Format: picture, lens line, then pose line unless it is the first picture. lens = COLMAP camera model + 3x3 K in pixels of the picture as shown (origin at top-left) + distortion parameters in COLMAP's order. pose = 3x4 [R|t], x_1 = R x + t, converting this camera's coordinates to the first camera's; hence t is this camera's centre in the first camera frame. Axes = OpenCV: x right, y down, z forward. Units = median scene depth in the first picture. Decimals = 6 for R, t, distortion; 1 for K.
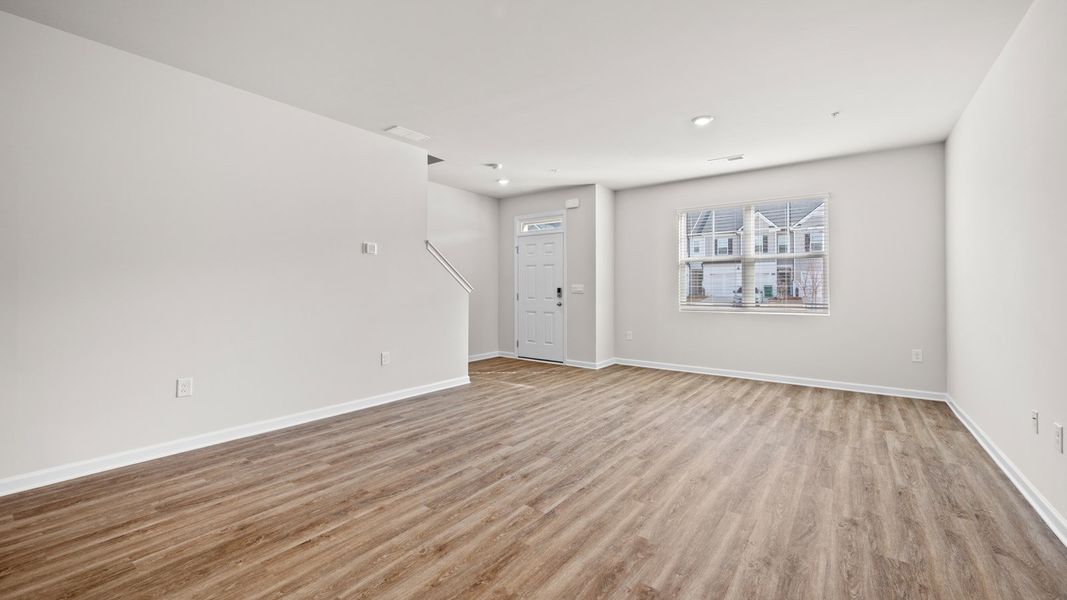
lens RADIAL K [[422.9, 0, 531.9], [0, 422.9, 284.5], [0, 0, 1]] dist [-0.006116, -0.000332]
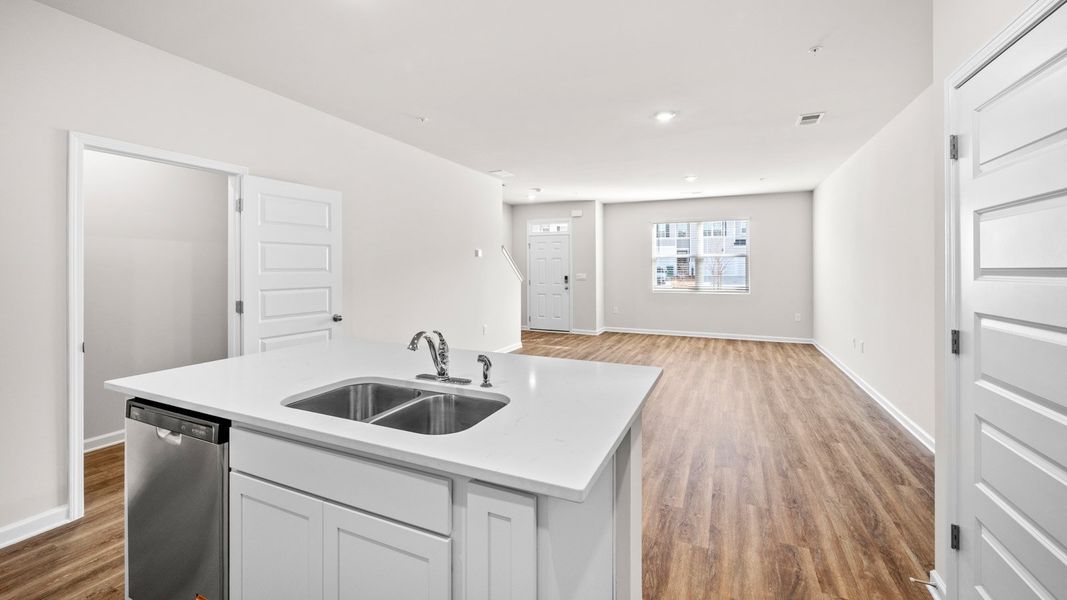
lens RADIAL K [[422.9, 0, 533.4], [0, 422.9, 264.1], [0, 0, 1]] dist [-0.006116, -0.000332]
pose [[0.976209, -0.000841, 0.216828, -0.602951], [0.000183, 0.999995, 0.003056, -0.062256], [-0.216830, -0.002943, 0.976205, -0.519276]]
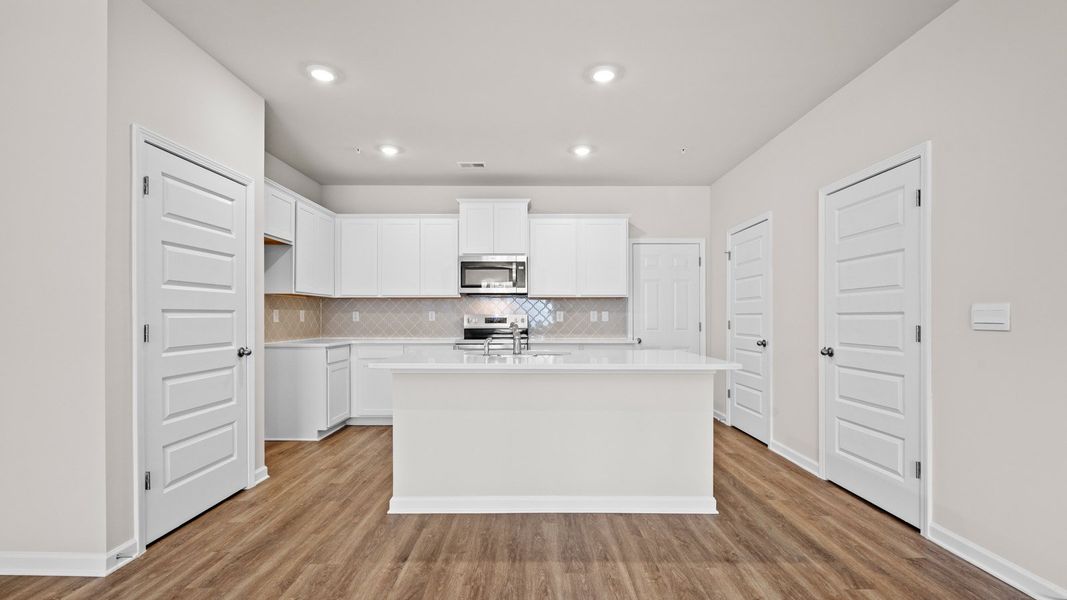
lens RADIAL K [[457.0, 0, 539.9], [0, 457.0, 318.4], [0, 0, 1]] dist [-0.005265, 0.000070]
pose [[-0.791339, 0.000618, -0.611377, -0.128280], [0.003855, 0.999985, -0.003978, 0.003611], [0.611365, -0.005505, -0.791330, 0.629208]]
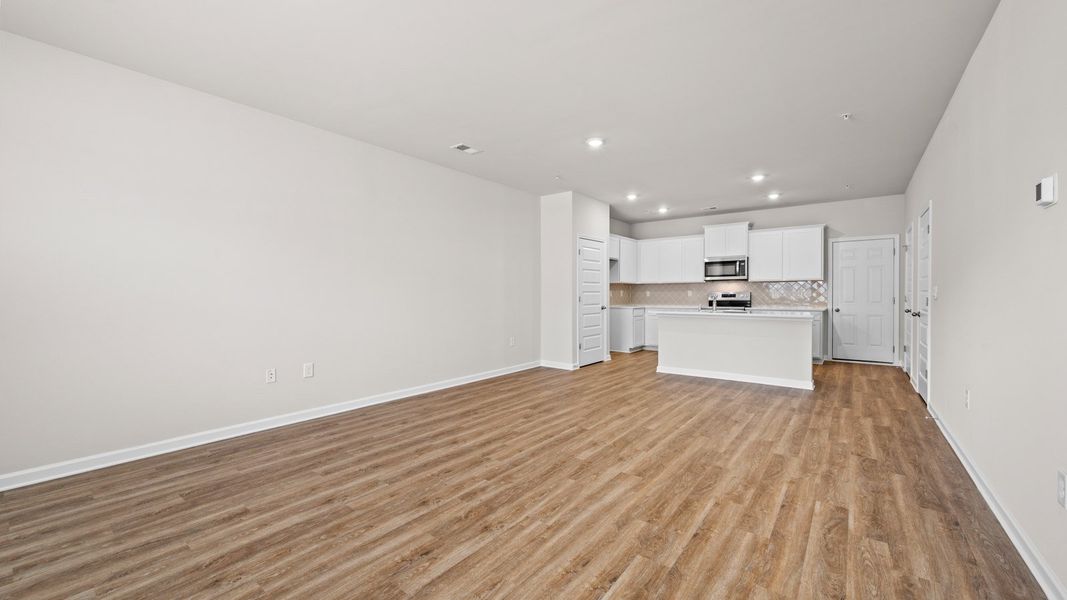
lens RADIAL K [[422.9, 0, 527.9], [0, 422.9, 296.7], [0, 0, 1]] dist [-0.006116, -0.000332]
pose [[-0.999870, -0.000539, 0.016121, 0.118009], [-0.000607, 0.999991, -0.004186, 0.018284], [-0.016119, -0.004195, -0.999861, 1.642096]]
